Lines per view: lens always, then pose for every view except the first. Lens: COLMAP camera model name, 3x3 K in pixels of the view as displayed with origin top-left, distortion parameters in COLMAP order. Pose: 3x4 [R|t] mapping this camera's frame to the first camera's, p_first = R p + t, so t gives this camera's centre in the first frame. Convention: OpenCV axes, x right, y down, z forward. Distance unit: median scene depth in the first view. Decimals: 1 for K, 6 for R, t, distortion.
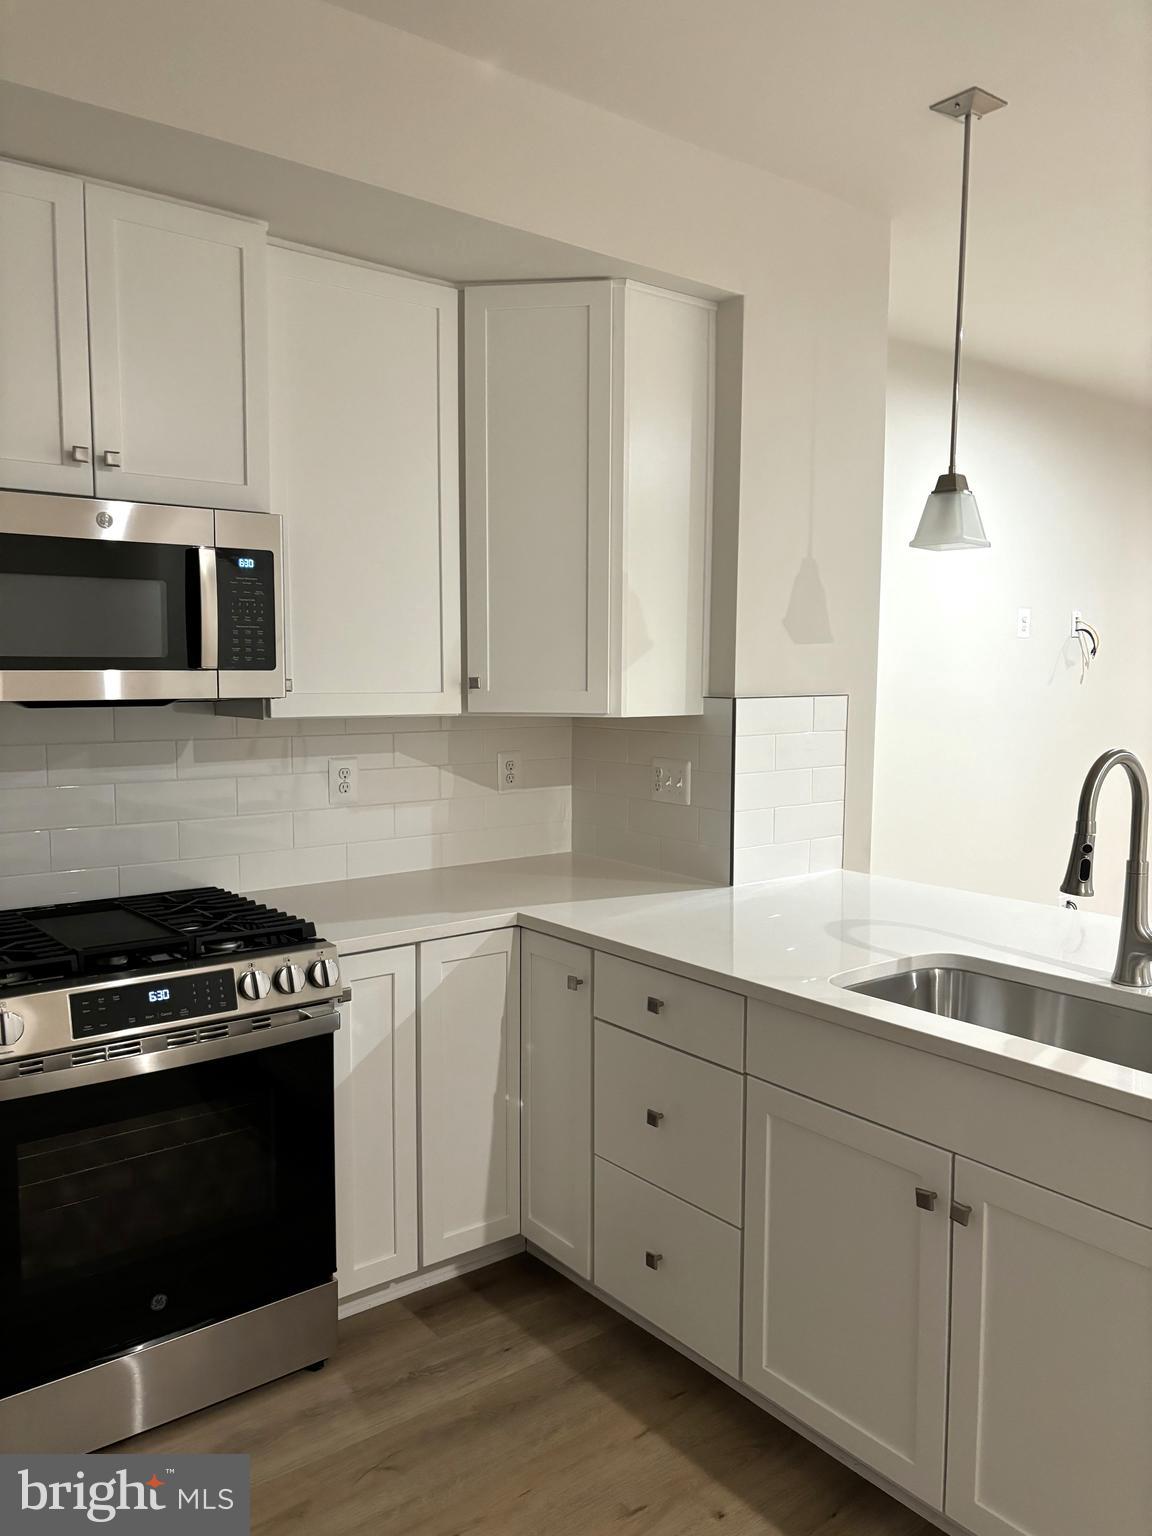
lens RADIAL K [[1139.7, 0, 581.7], [0, 1139.7, 773.6], [0, 0, 1]] dist [0.057137, -0.084117]
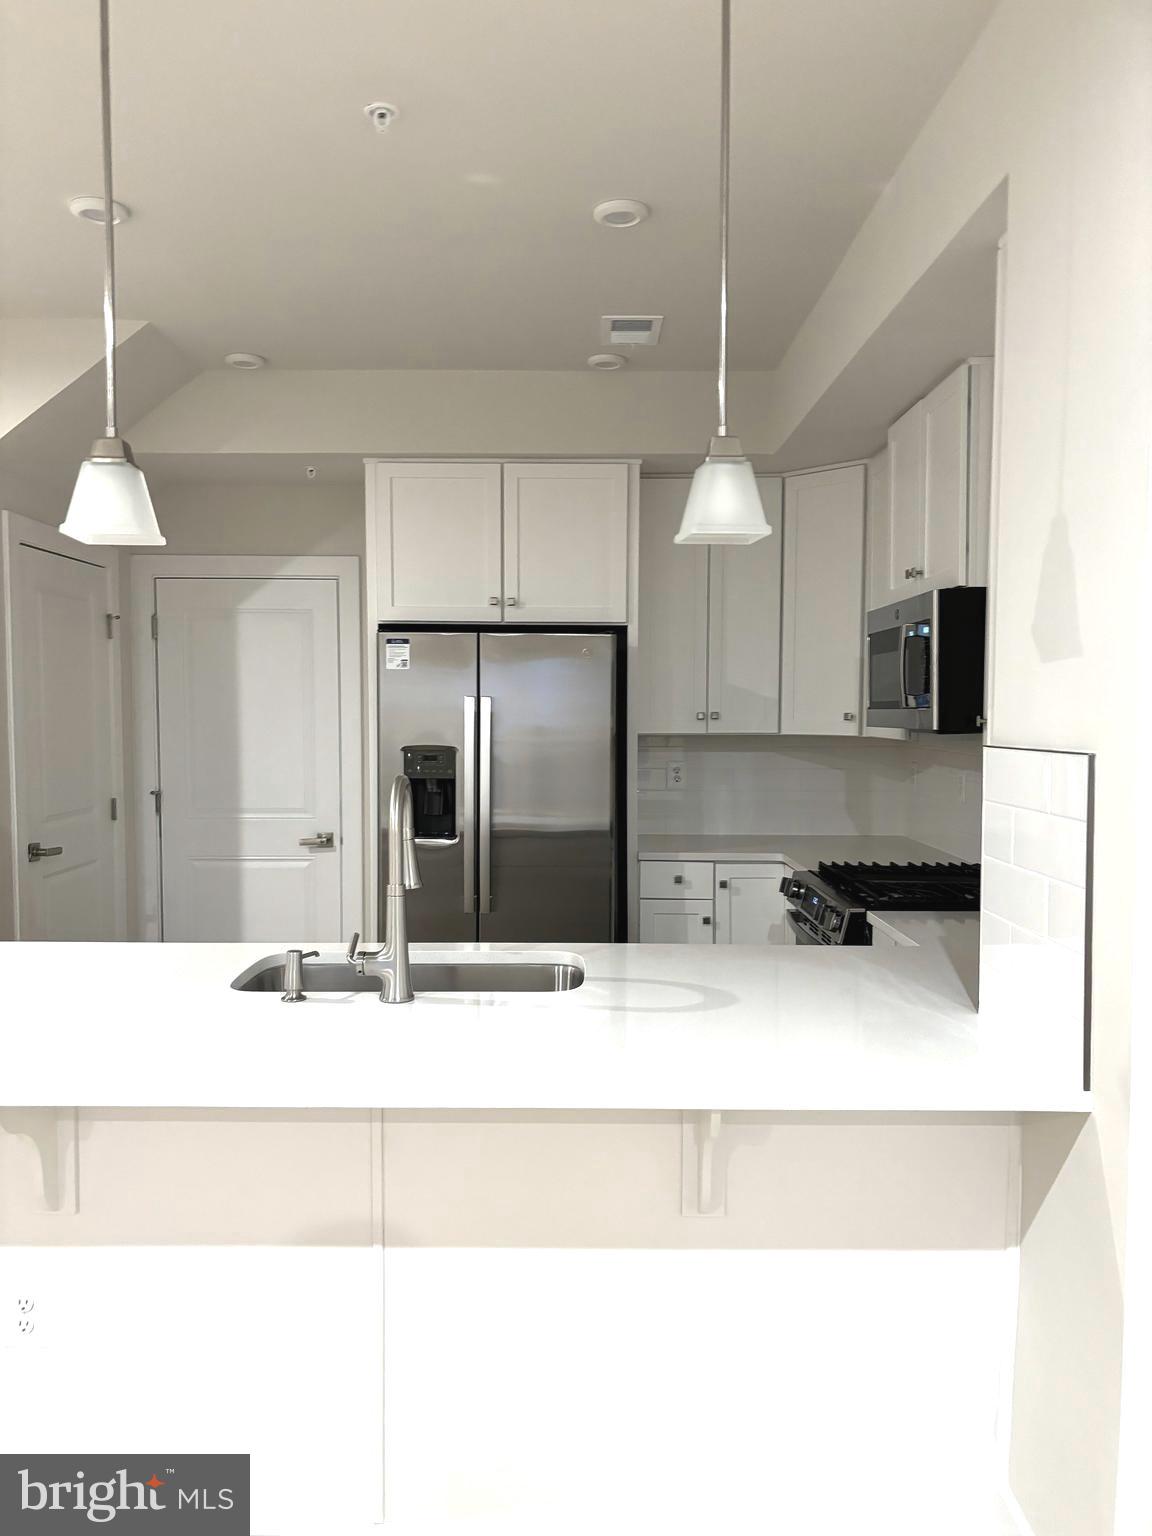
lens RADIAL K [[1139.7, 0, 581.7], [0, 1139.7, 773.6], [0, 0, 1]] dist [0.057137, -0.084117]
pose [[-0.605419, 0.043832, -0.794699, 1.004296], [-0.071311, 0.991479, 0.109012, -0.130915], [0.792706, 0.122669, -0.597135, 1.462672]]
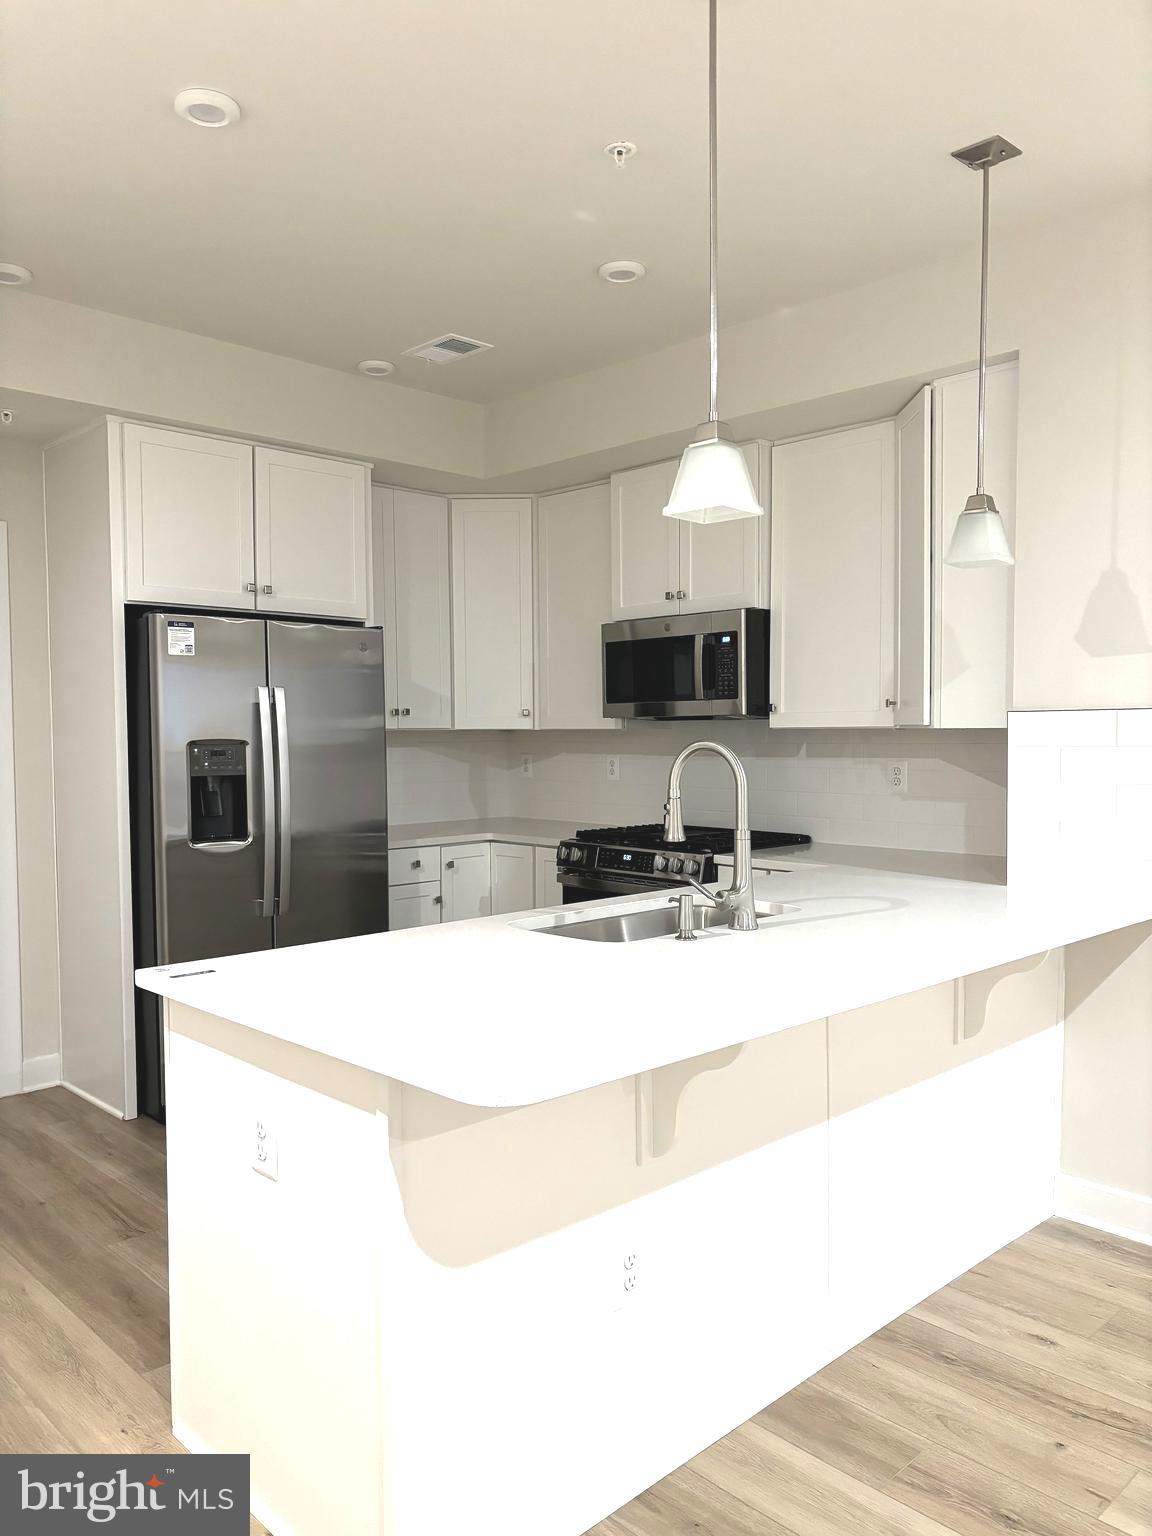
lens RADIAL K [[1128.0, 0, 573.2], [0, 1128.0, 774.3], [0, 0, 1]] dist [0.007659, -0.002703]
pose [[0.120655, 0.037196, -0.991997, 1.386473], [-0.080050, 0.996408, 0.027625, -0.003989], [0.989462, 0.076076, 0.123199, 0.549147]]
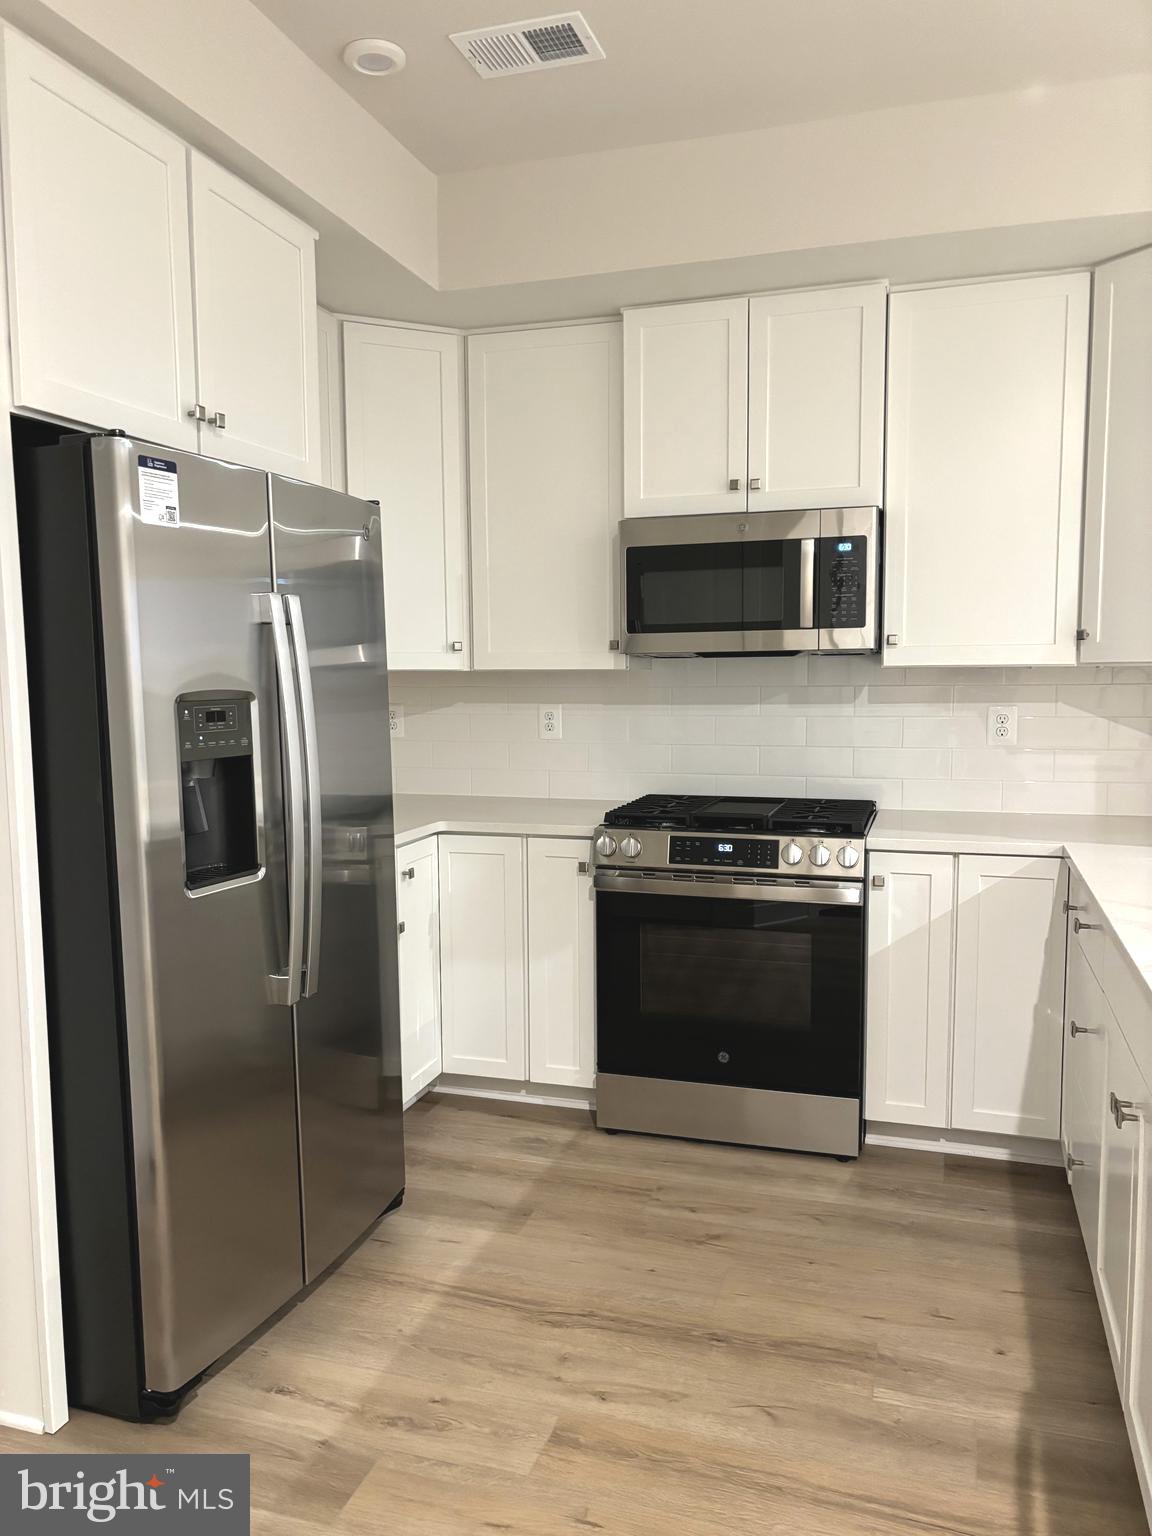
lens RADIAL K [[1163.8, 0, 571.8], [0, 1163.8, 775.9], [0, 0, 1]] dist [0.003486, 0.001064]
pose [[0.567360, 0.070503, -0.820446, 0.633042], [-0.060959, 0.997190, 0.043536, 0.039824], [0.821211, 0.025313, 0.570064, -0.019489]]
